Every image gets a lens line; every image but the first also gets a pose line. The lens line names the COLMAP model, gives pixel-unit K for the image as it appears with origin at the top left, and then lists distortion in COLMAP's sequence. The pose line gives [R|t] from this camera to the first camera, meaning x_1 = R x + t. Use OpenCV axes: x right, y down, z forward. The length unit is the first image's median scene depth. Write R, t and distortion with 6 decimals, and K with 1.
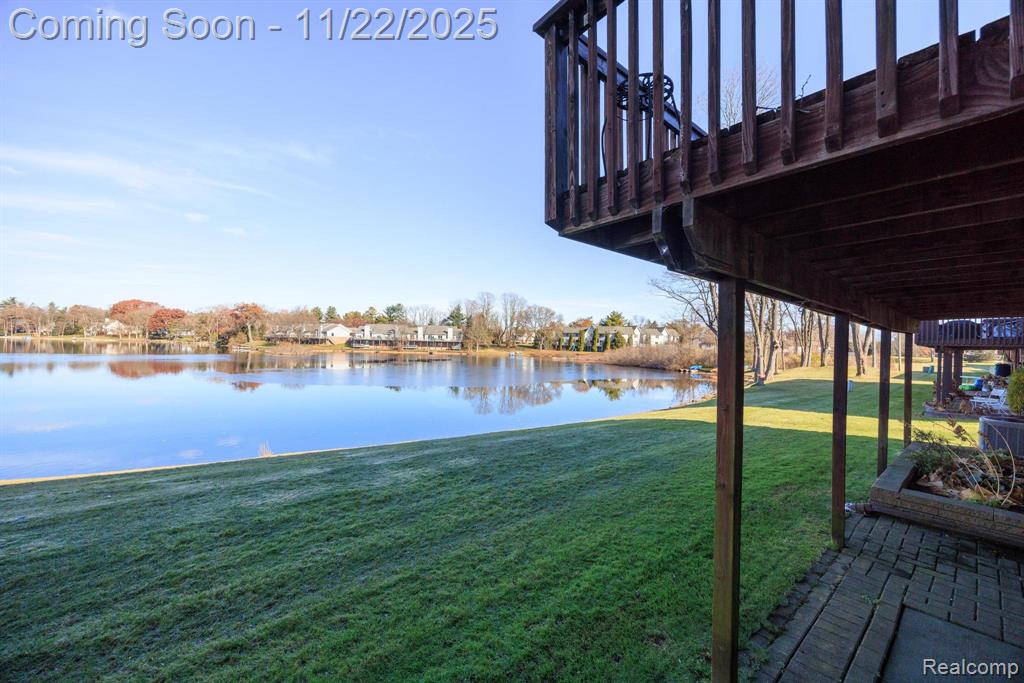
lens RADIAL K [[388.5, 0, 512.0], [0, 388.5, 341.5], [0, 0, 1]] dist [0.000197, 0.000208]
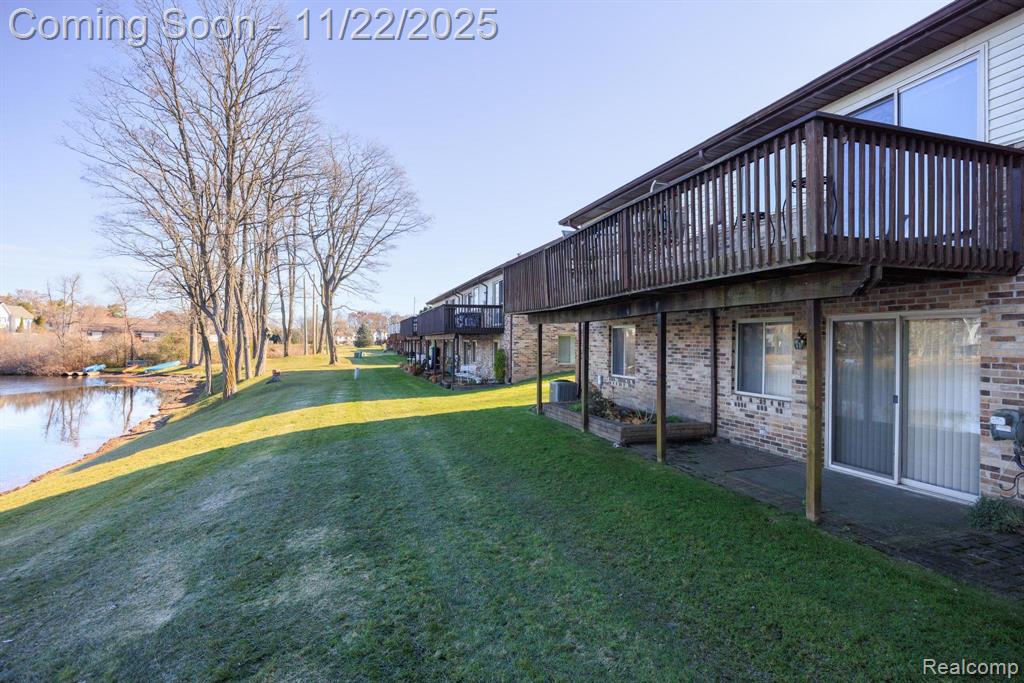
lens RADIAL K [[511.4, 0, 512.0], [0, 511.4, 341.5], [0, 0, 1]] dist [0.000115, 0.000019]
pose [[0.374332, -0.018763, 0.927105, -0.146908], [-0.005585, 0.999732, 0.022487, -0.000757], [-0.927278, -0.013595, 0.374127, 0.090745]]
